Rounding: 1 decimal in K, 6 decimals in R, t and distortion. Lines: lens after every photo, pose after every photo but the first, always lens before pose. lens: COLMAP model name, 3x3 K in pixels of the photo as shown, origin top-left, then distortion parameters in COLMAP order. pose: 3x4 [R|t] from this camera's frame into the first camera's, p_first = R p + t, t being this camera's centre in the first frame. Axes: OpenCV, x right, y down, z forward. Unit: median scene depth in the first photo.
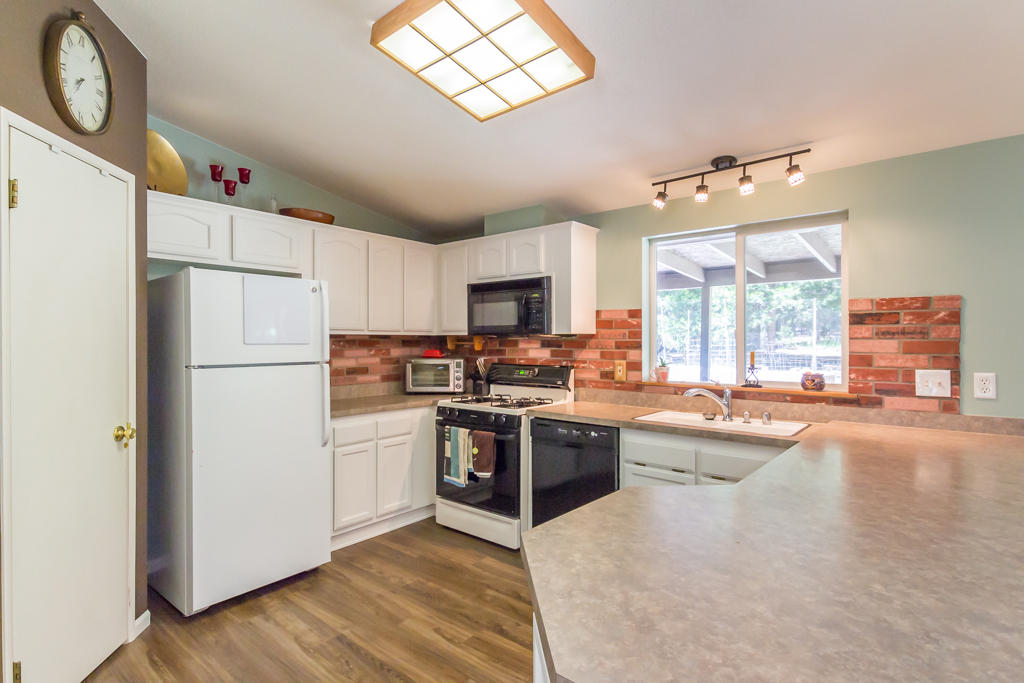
lens RADIAL K [[518.7, 0, 511.7], [0, 518.7, 345.2], [0, 0, 1]] dist [0.026929, -0.008869]
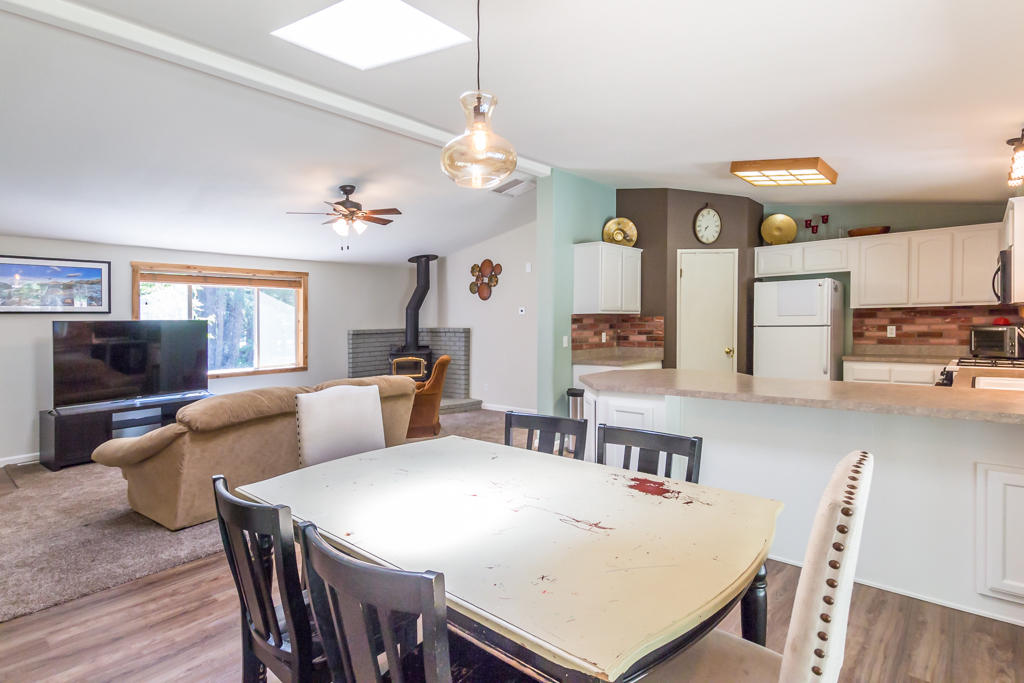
lens RADIAL K [[518.7, 0, 505.0], [0, 518.7, 334.9], [0, 0, 1]] dist [0.026929, -0.008869]
pose [[-0.026471, 0.026546, -0.999297, 1.406817], [0.010084, 0.999604, 0.026287, 0.006734], [0.999599, -0.009381, -0.026728, -0.028358]]
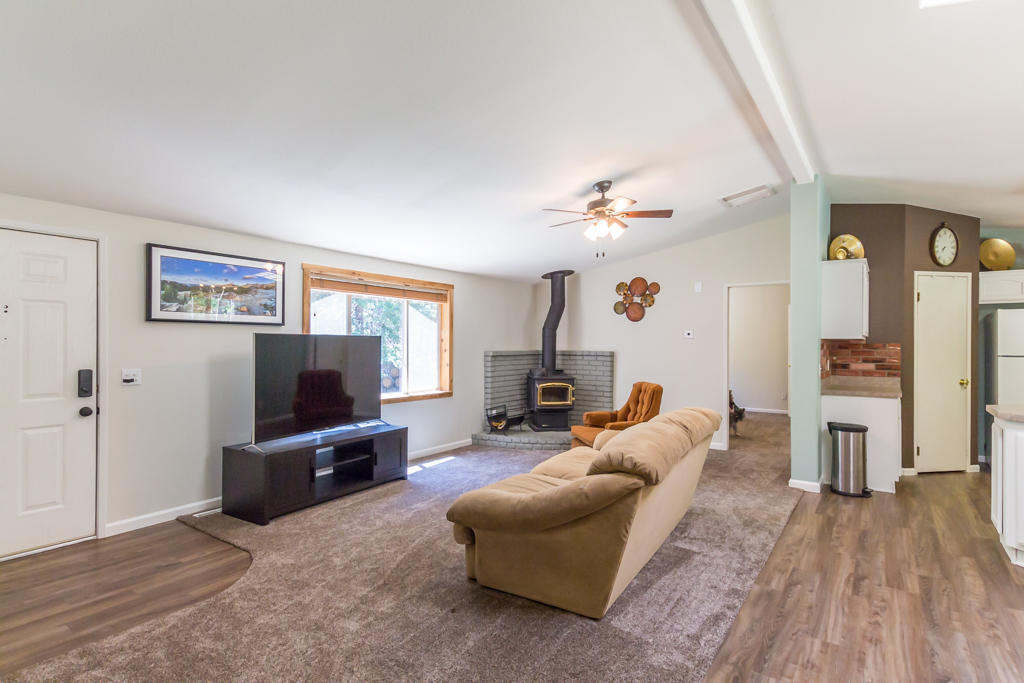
lens RADIAL K [[518.7, 0, 510.4], [0, 518.7, 344.9], [0, 0, 1]] dist [0.026929, -0.008869]
pose [[0.080024, 0.000066, -0.996793, 1.134747], [-0.010903, 0.999940, -0.000809, 0.016079], [0.996733, 0.010933, 0.080020, -0.956179]]
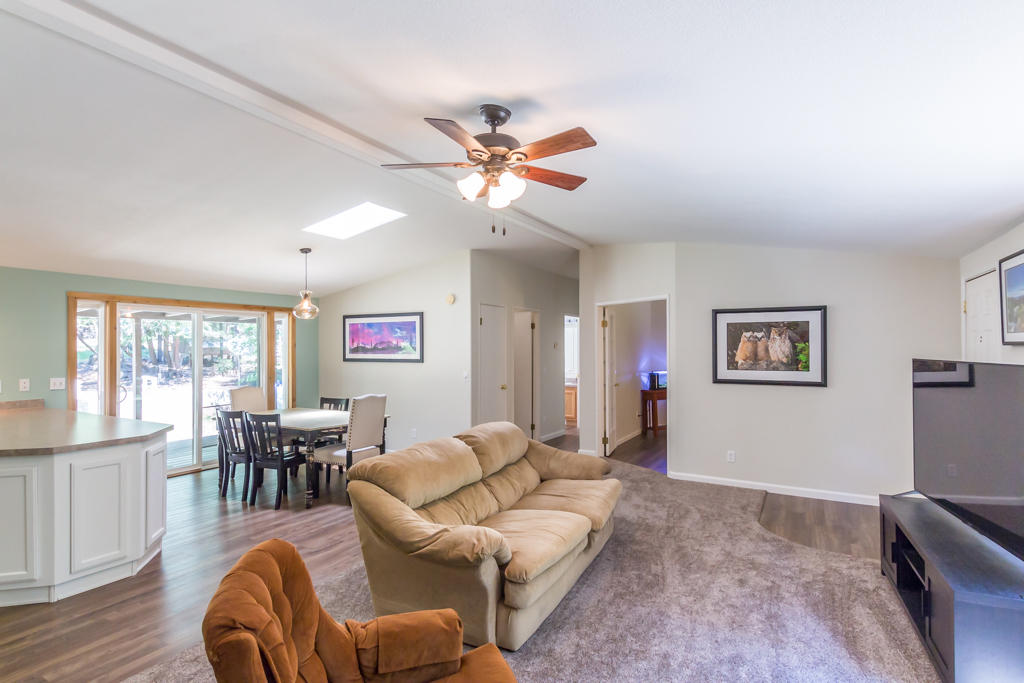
lens RADIAL K [[518.7, 0, 514.5], [0, 518.7, 345.2], [0, 0, 1]] dist [0.026929, -0.008869]
pose [[-0.187599, 0.003111, 0.982241, -1.150058], [0.013591, 0.999907, -0.000571, -0.043247], [-0.982152, 0.013243, -0.187624, -0.452080]]
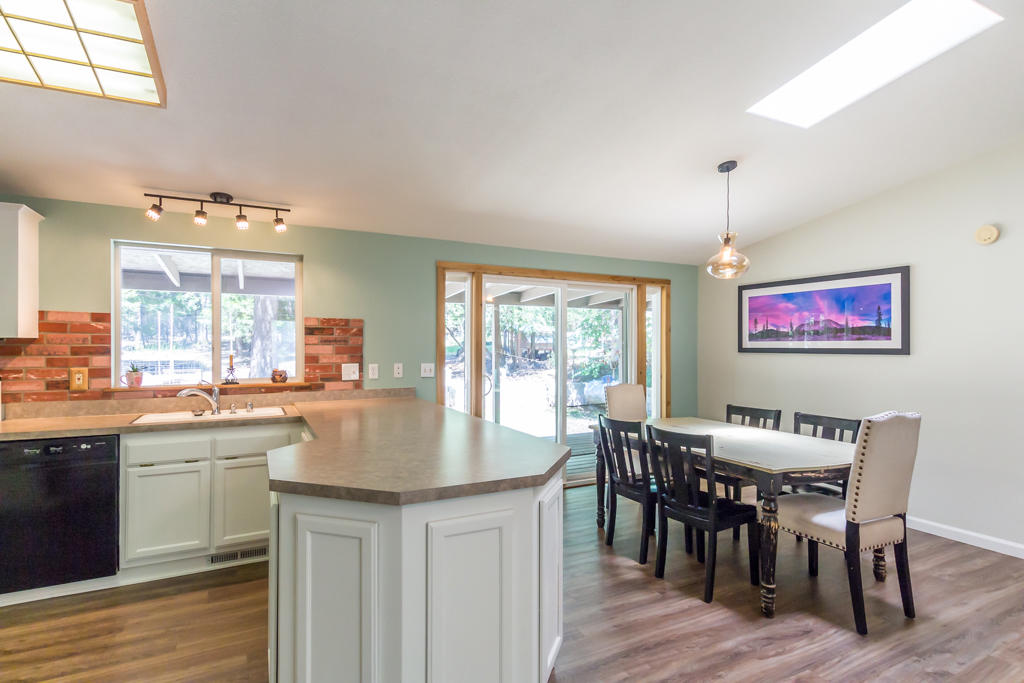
lens RADIAL K [[518.7, 0, 506.7], [0, 518.7, 342.6], [0, 0, 1]] dist [0.026929, -0.008869]
pose [[0.385642, 0.006195, 0.922628, -0.417527], [0.008370, 0.999913, -0.010213, 0.001486], [-0.922611, 0.011661, 0.385556, -0.061132]]
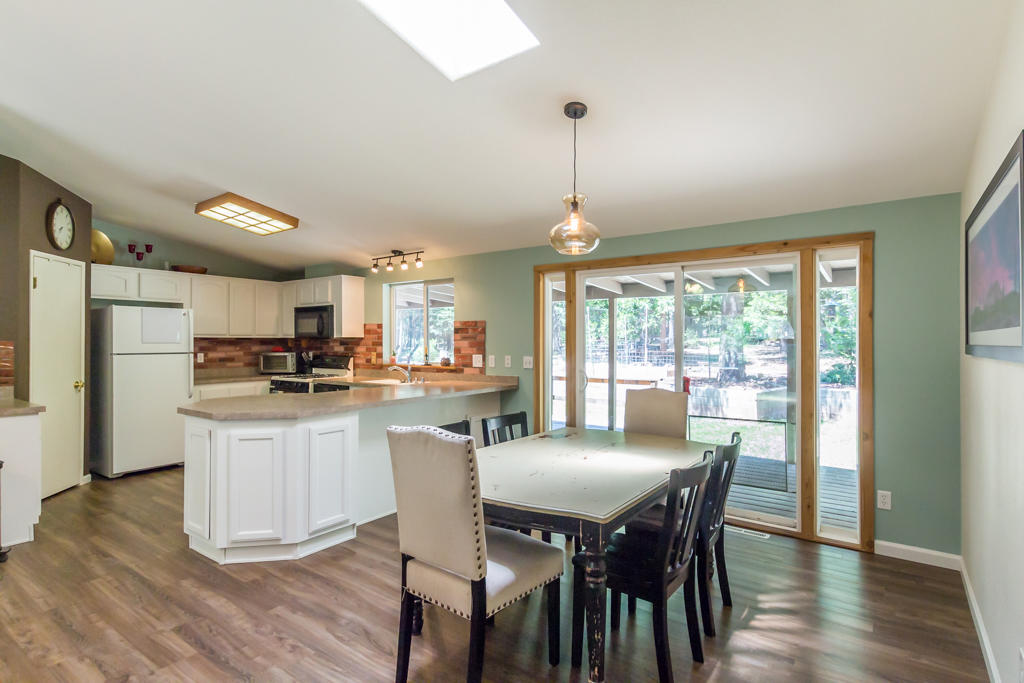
lens RADIAL K [[518.7, 0, 512.2], [0, 518.7, 339.9], [0, 0, 1]] dist [0.026929, -0.008869]
pose [[0.997659, 0.000108, 0.068381, 0.657837], [0.000684, 0.999933, -0.011567, 0.008909], [-0.068377, 0.011586, 0.997592, -0.945809]]
